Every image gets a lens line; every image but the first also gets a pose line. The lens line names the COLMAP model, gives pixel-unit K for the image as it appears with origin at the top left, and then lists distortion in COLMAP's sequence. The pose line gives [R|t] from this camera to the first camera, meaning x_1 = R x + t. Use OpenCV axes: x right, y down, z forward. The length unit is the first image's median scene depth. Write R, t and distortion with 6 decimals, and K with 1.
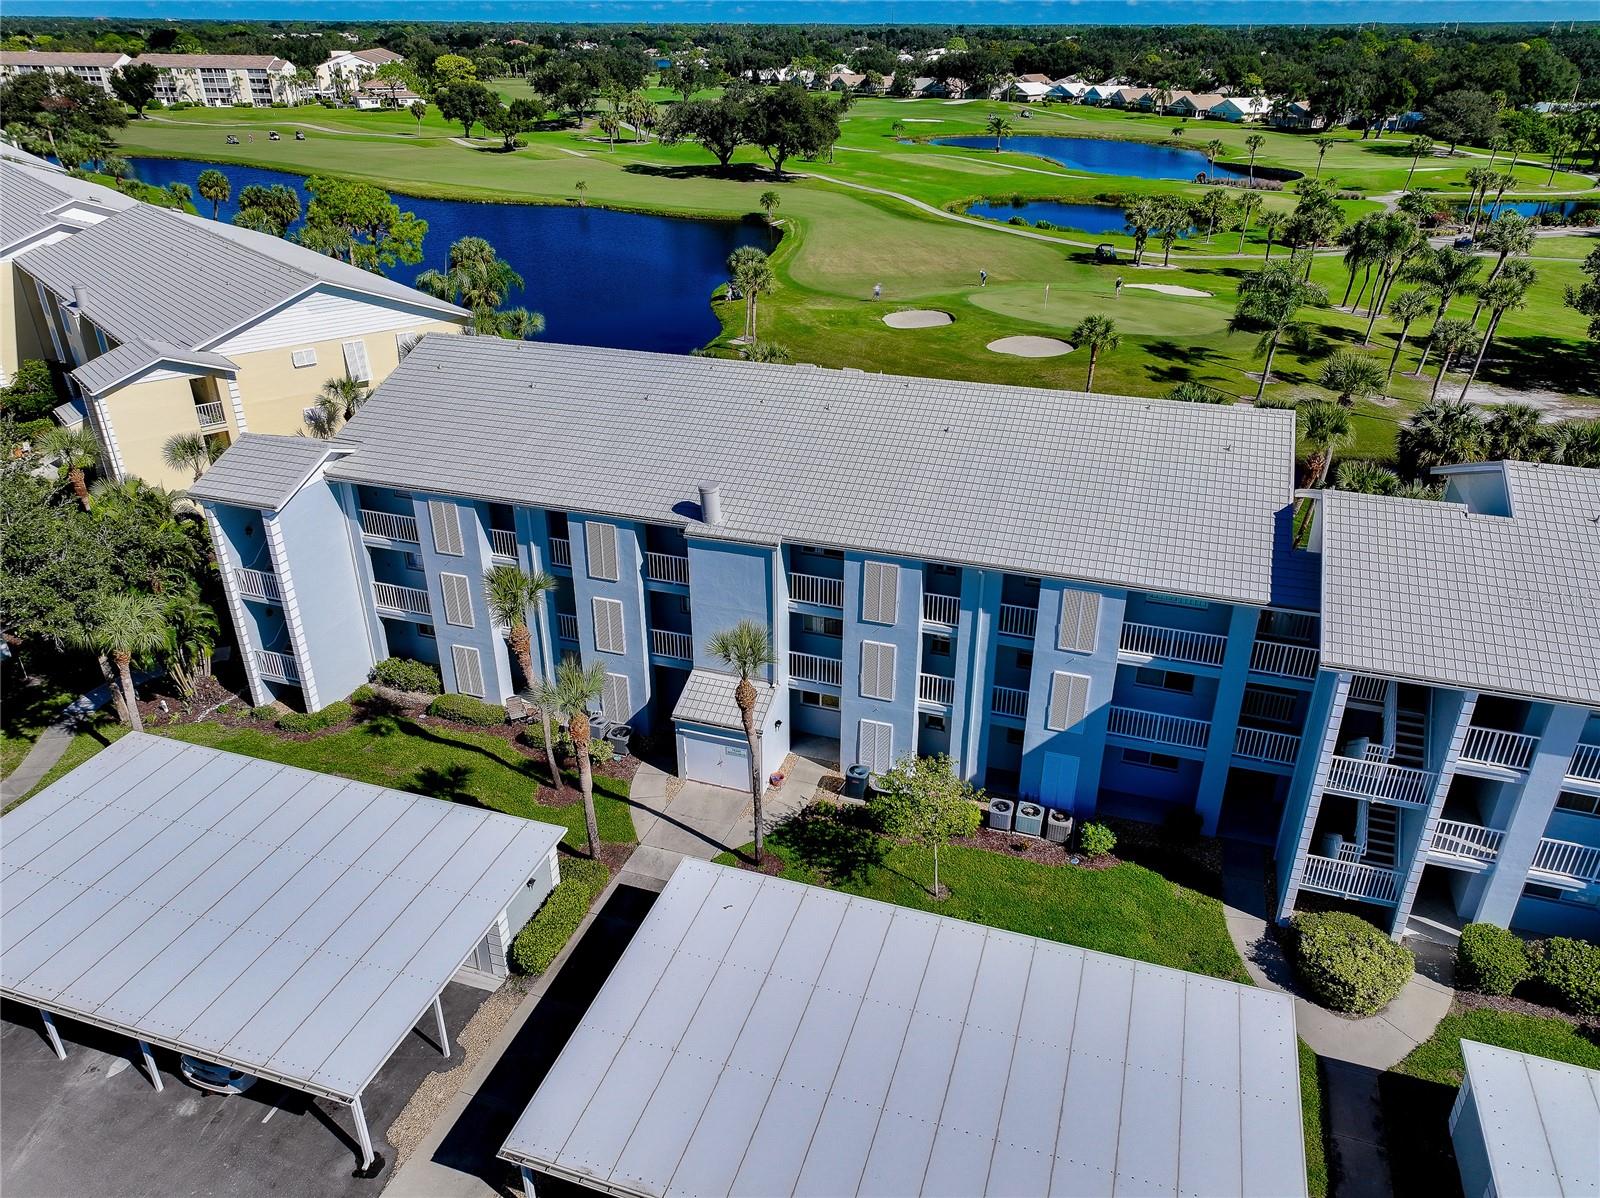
lens RADIAL K [[1125.5, 0, 806.3], [0, 1125.5, 591.7], [0, 0, 1]] dist [-0.006991, 0.024641]
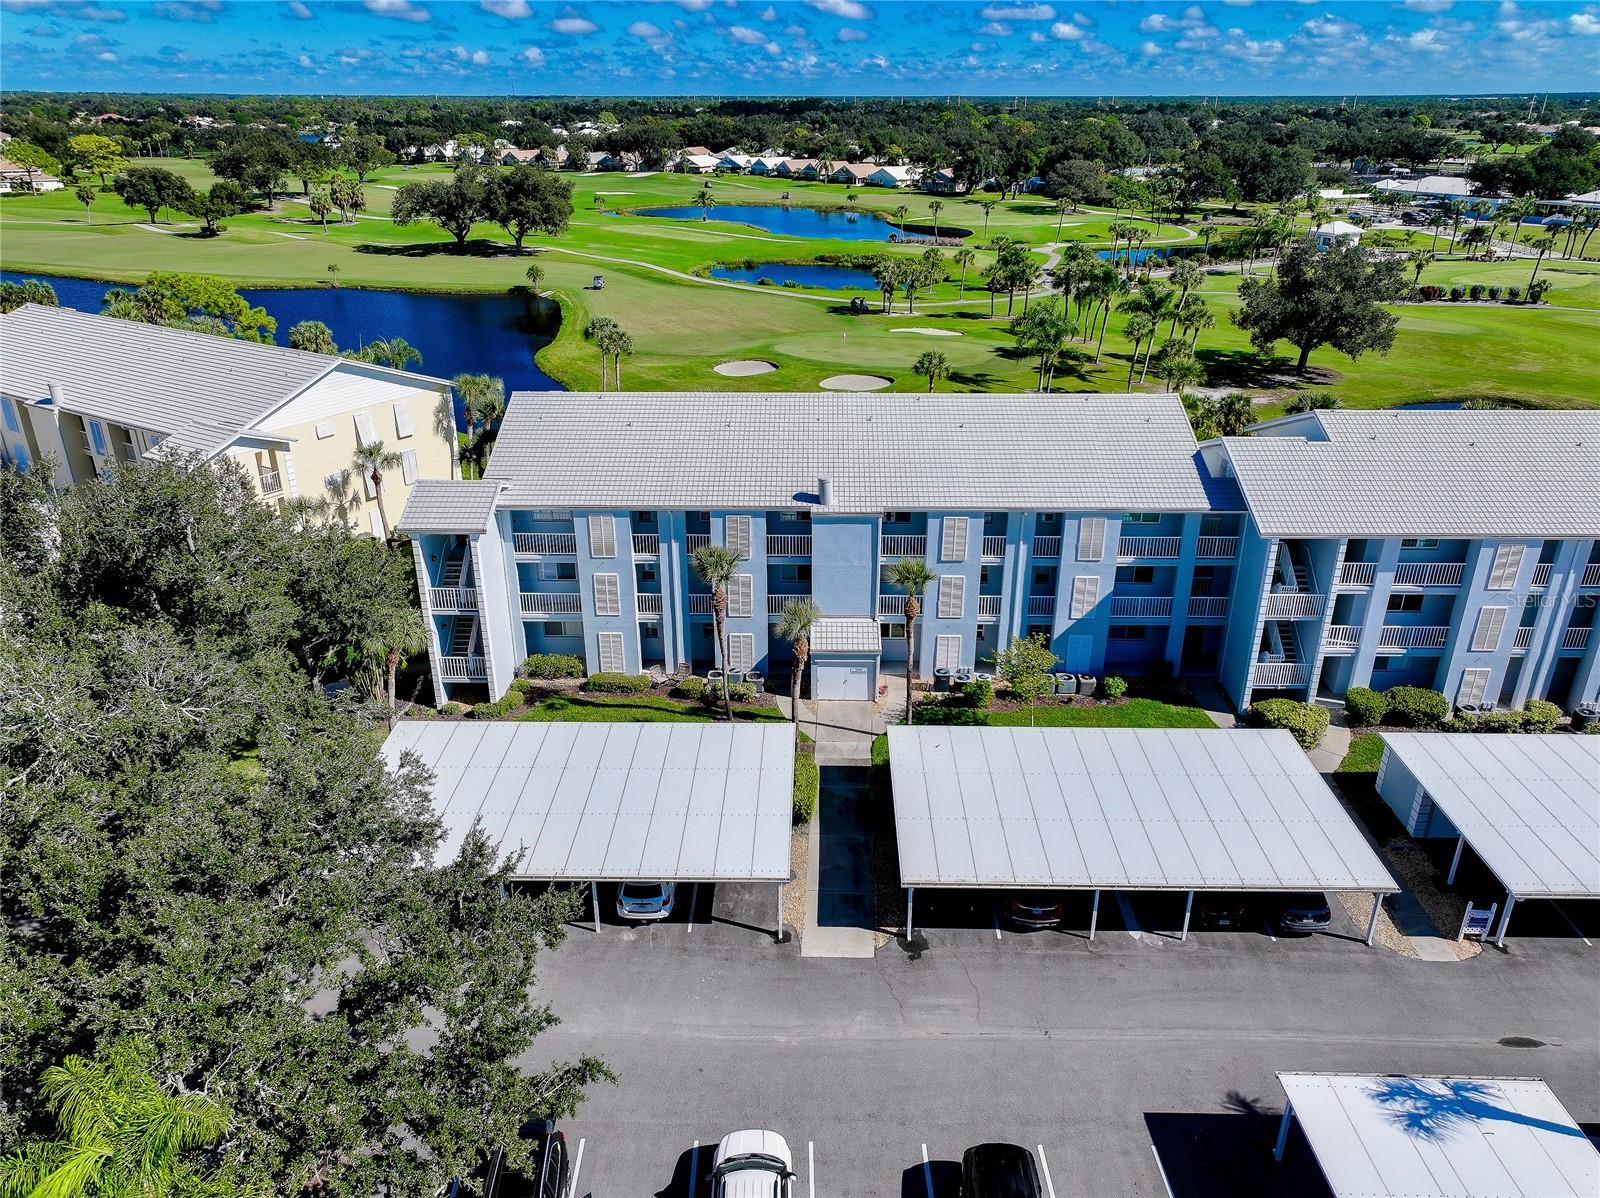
lens RADIAL K [[1125.5, 0, 806.3], [0, 1125.5, 591.7], [0, 0, 1]] dist [-0.006991, 0.024641]
pose [[0.953881, -0.122672, 0.273975, -0.201296], [0.136655, 0.990086, -0.032470, 0.034545], [-0.267276, 0.068413, 0.961188, -0.124794]]
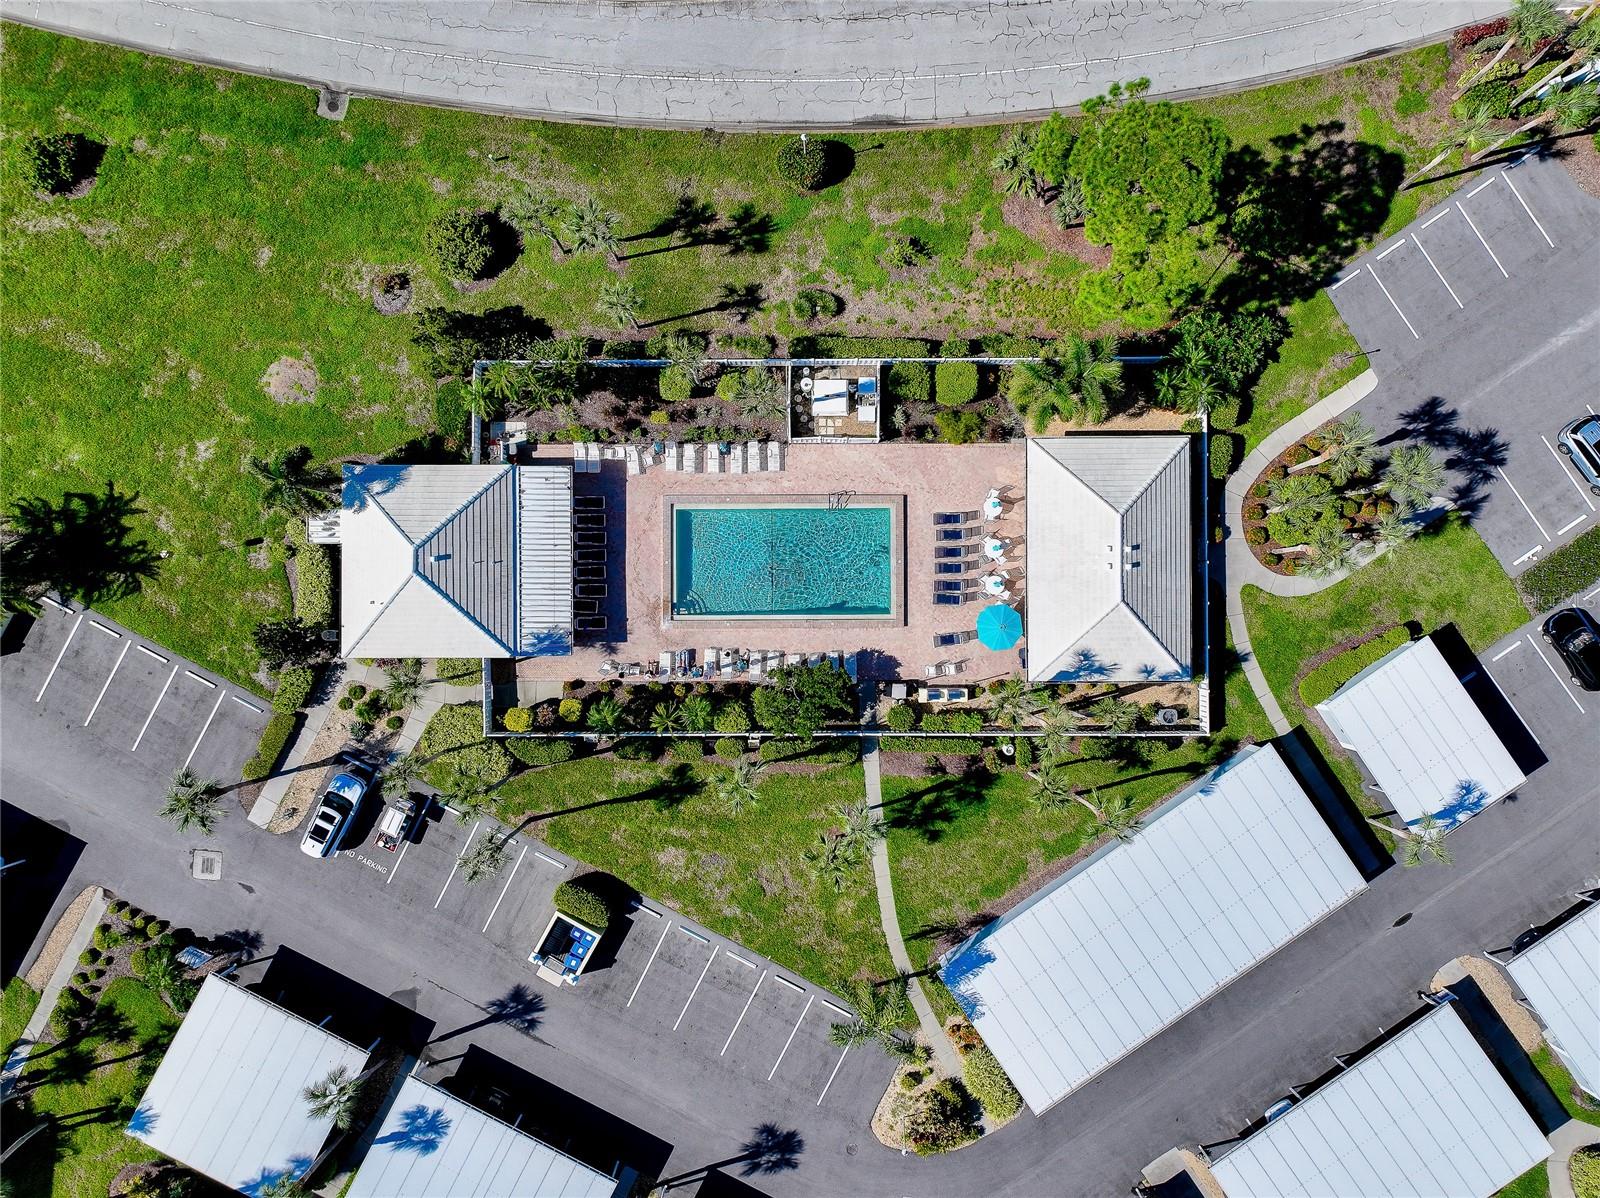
lens RADIAL K [[1125.5, 0, 806.3], [0, 1125.5, 591.7], [0, 0, 1]] dist [-0.006991, 0.024641]
pose [[-0.604500, 0.796601, -0.002659, 0.172781], [-0.352790, -0.264718, 0.897476, -0.248088], [0.714226, 0.543463, 0.441055, -0.514350]]
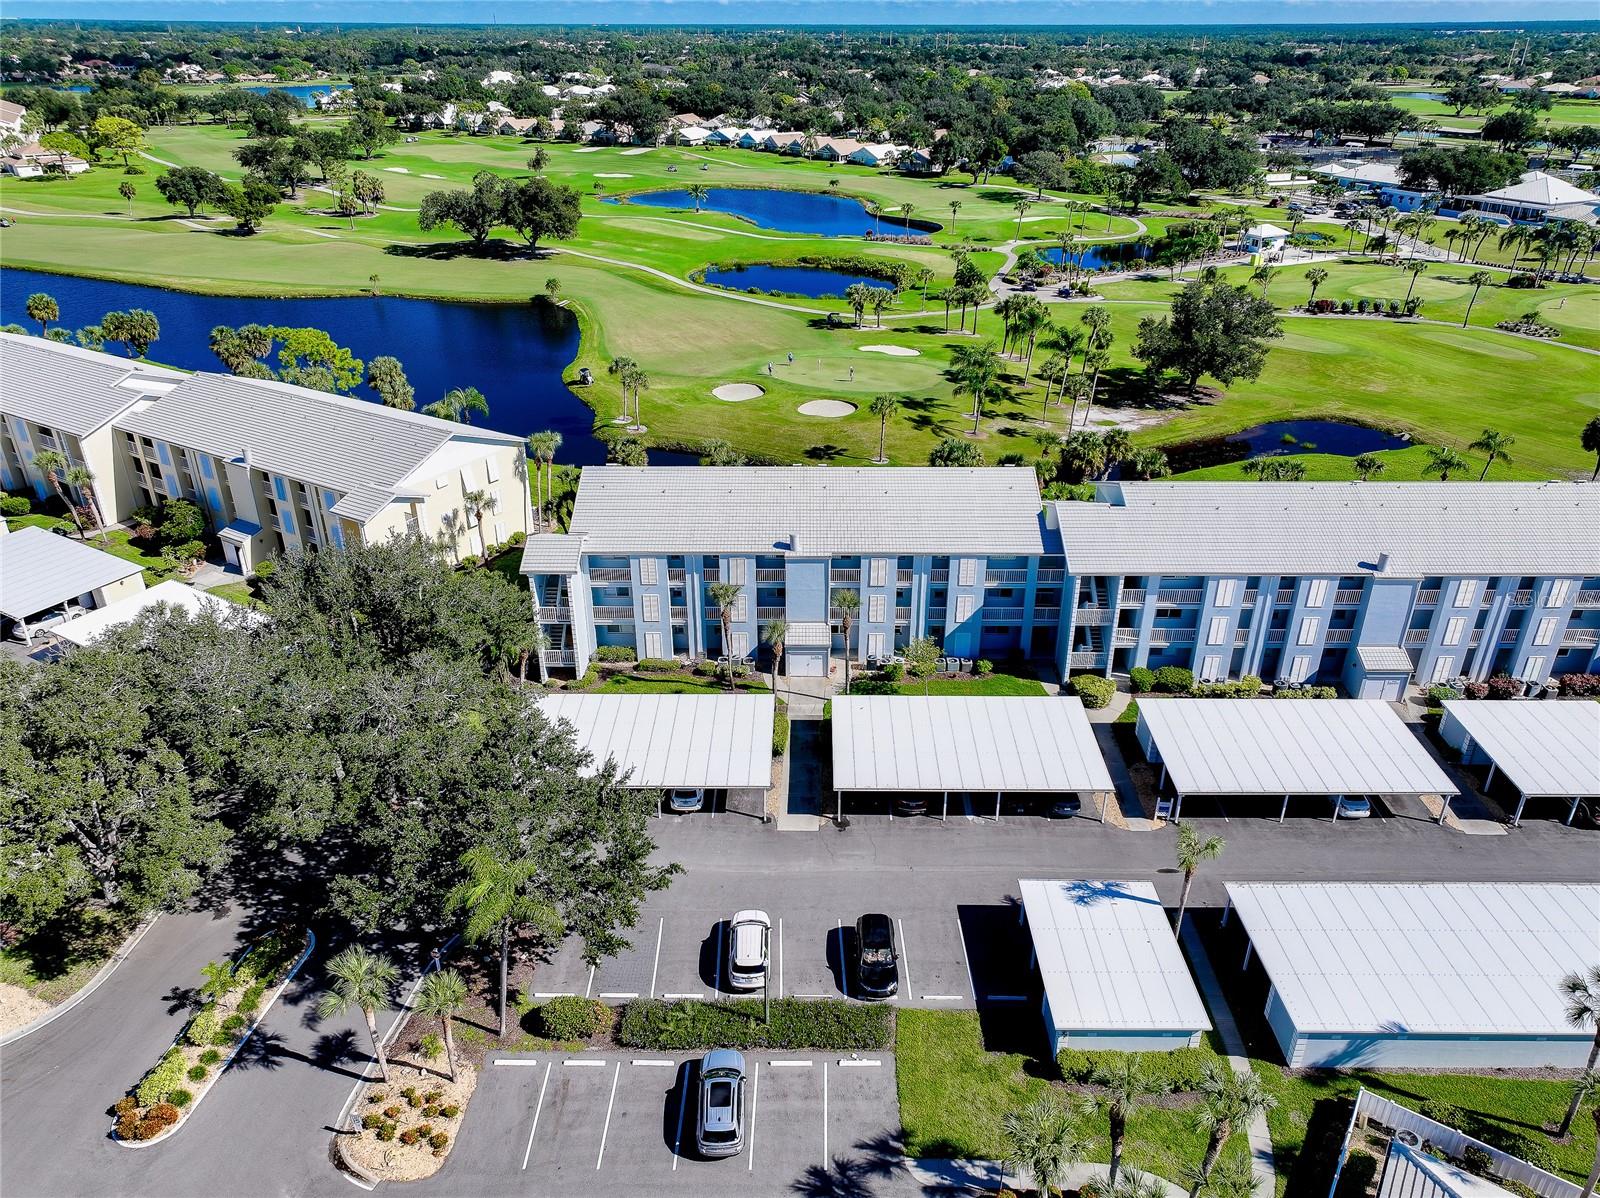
lens RADIAL K [[1125.5, 0, 806.3], [0, 1125.5, 591.7], [0, 0, 1]] dist [-0.006991, 0.024641]
pose [[0.951055, -0.140736, 0.275116, -0.265283], [0.140288, 0.989879, 0.021408, -0.010910], [-0.275344, 0.018235, 0.961173, -0.418356]]
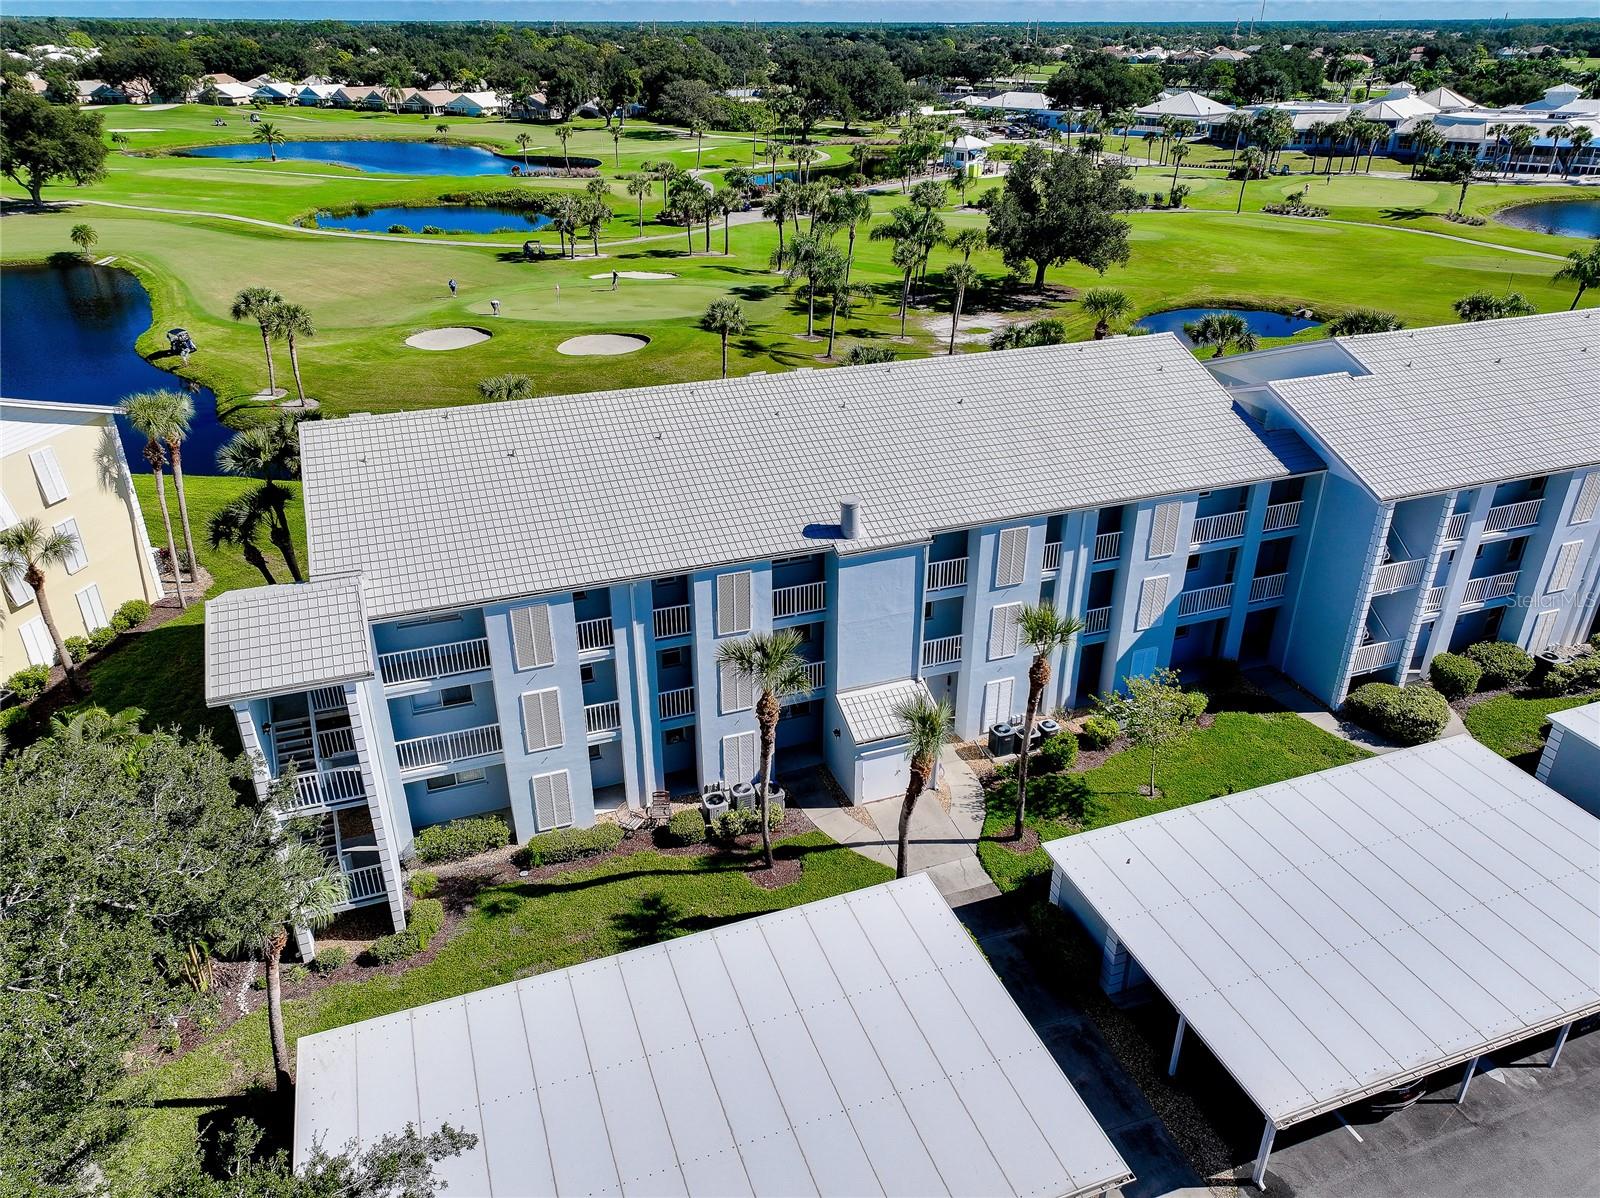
lens RADIAL K [[1125.5, 0, 806.3], [0, 1125.5, 591.7], [0, 0, 1]] dist [-0.006991, 0.024641]
pose [[0.777874, -0.284818, 0.560170, -0.271381], [0.283319, 0.954608, 0.091941, -0.047275], [-0.560929, 0.087189, 0.823260, 0.092065]]
